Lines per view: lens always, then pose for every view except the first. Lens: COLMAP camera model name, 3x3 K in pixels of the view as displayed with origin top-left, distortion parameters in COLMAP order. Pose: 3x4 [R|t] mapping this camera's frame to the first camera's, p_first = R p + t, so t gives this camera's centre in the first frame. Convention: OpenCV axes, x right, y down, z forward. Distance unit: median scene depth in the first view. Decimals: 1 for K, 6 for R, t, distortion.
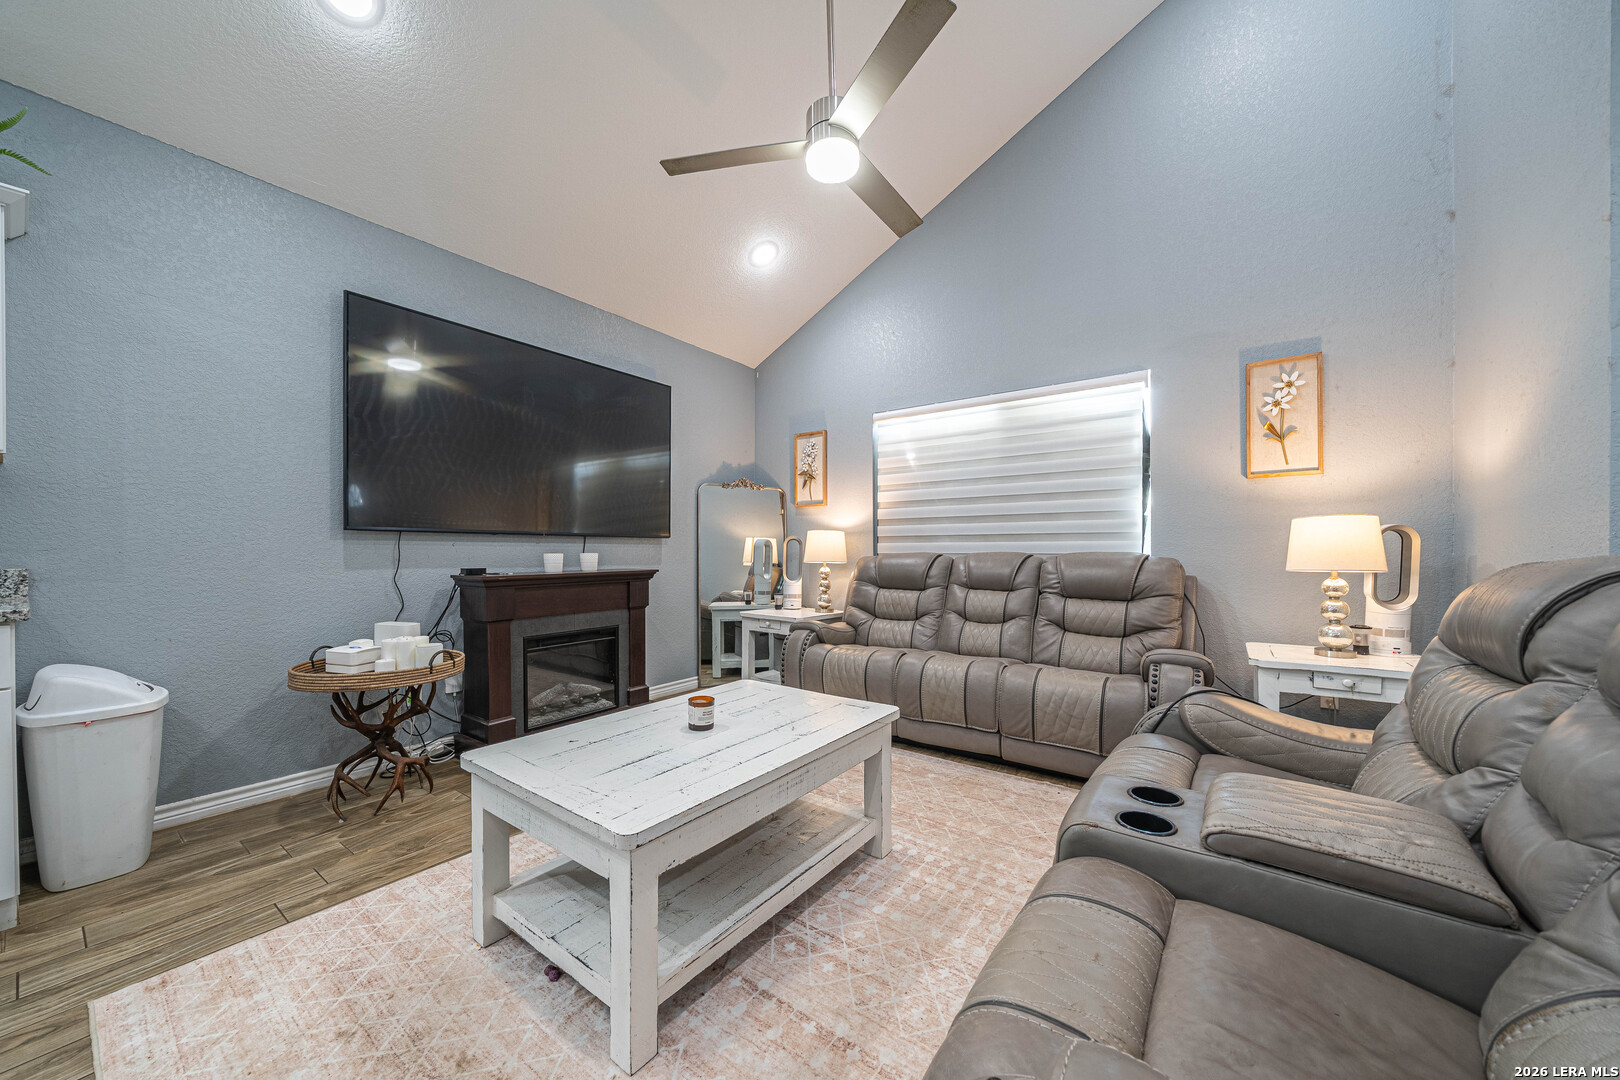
lens RADIAL K [[578.3, 0, 803.6], [0, 578.3, 553.7], [0, 0, 1]] dist [-0.002173, -0.000251]
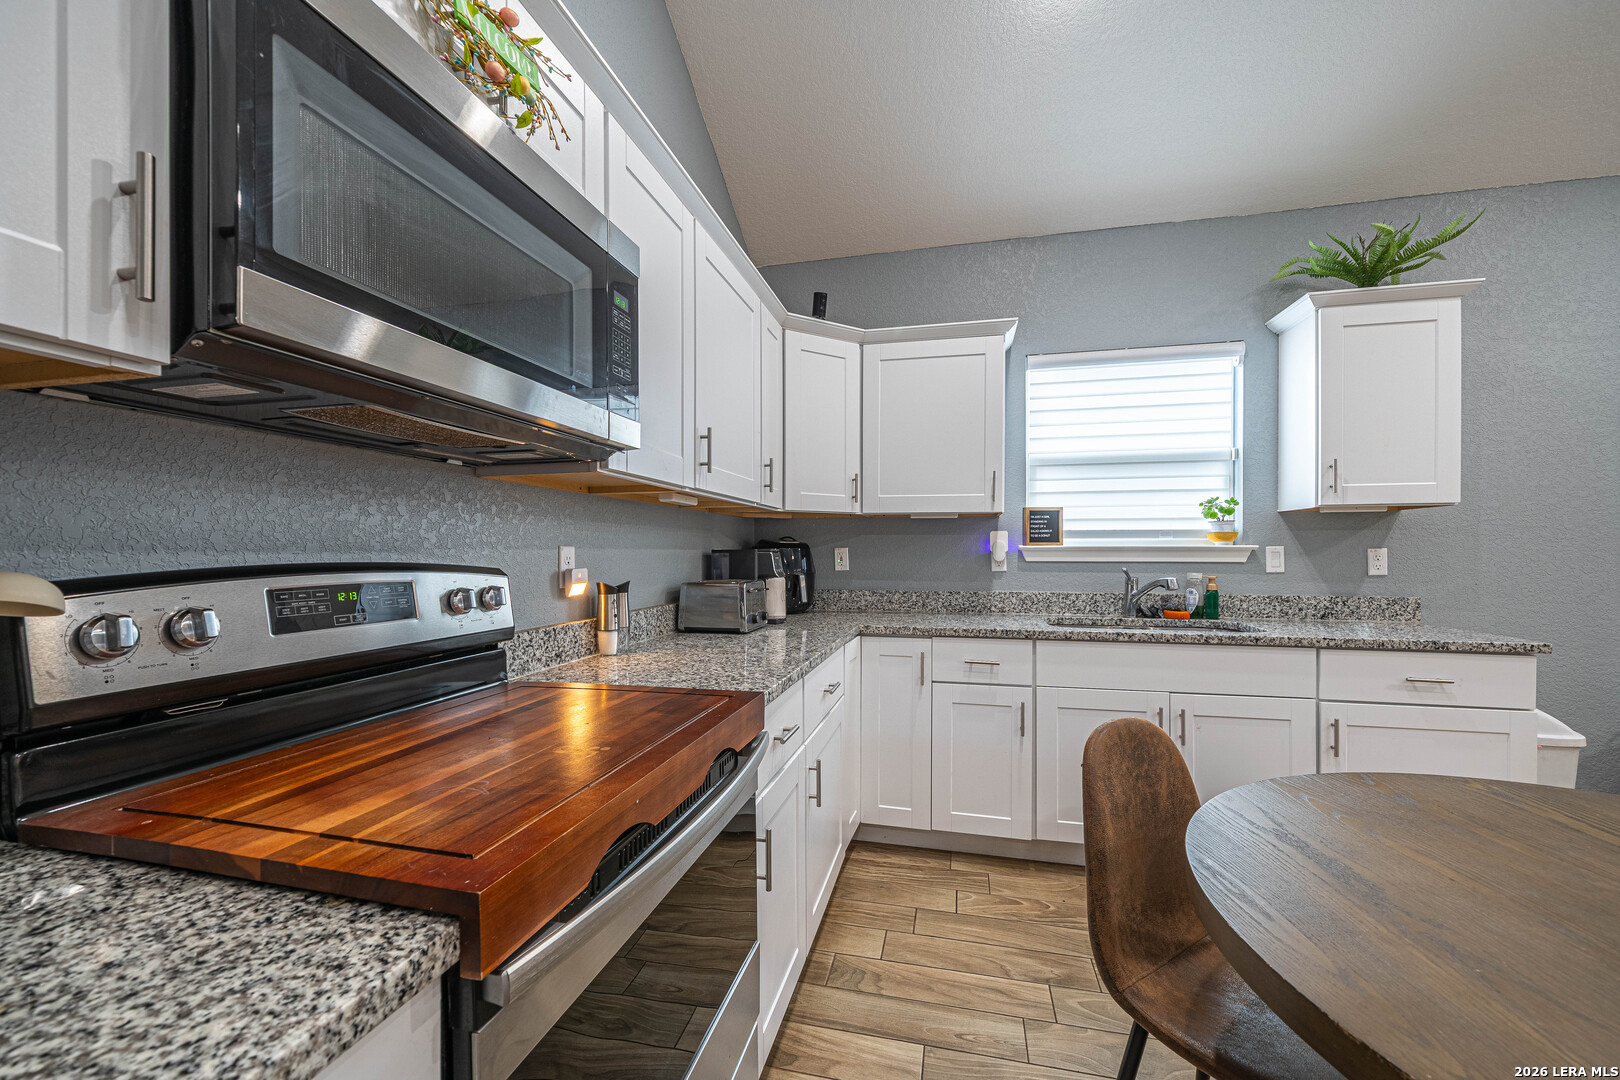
lens RADIAL K [[655.7, 0, 805.5], [0, 655.7, 552.7], [0, 0, 1]] dist [0.002228, 0.000328]
pose [[0.390185, 0.006031, -0.920717, -0.382429], [-0.006533, 0.999972, 0.003781, -0.041275], [0.920713, 0.004539, 0.390213, -0.456644]]
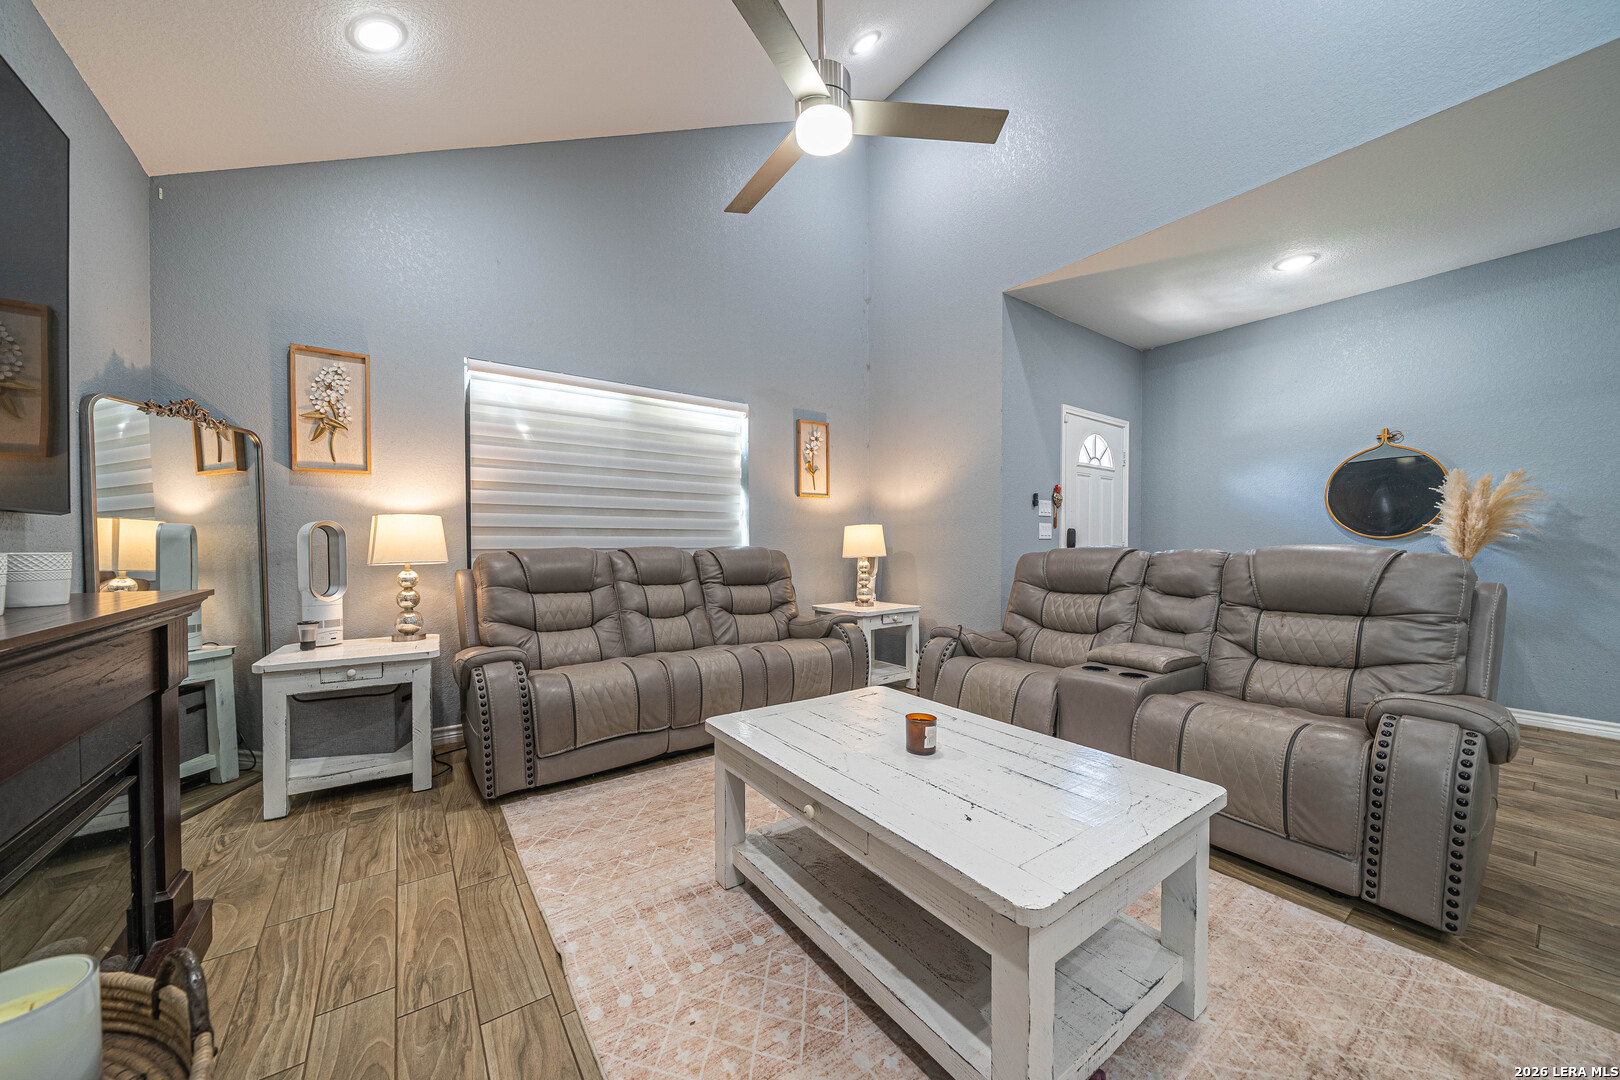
lens RADIAL K [[569.3, 0, 801.8], [0, 569.3, 551.3], [0, 0, 1]] dist [-0.000699, -0.000180]
pose [[0.312301, -0.011607, 0.949912, -0.629466], [0.006582, 0.999928, 0.010054, -0.003482], [-0.949960, 0.003112, 0.312355, 0.543023]]
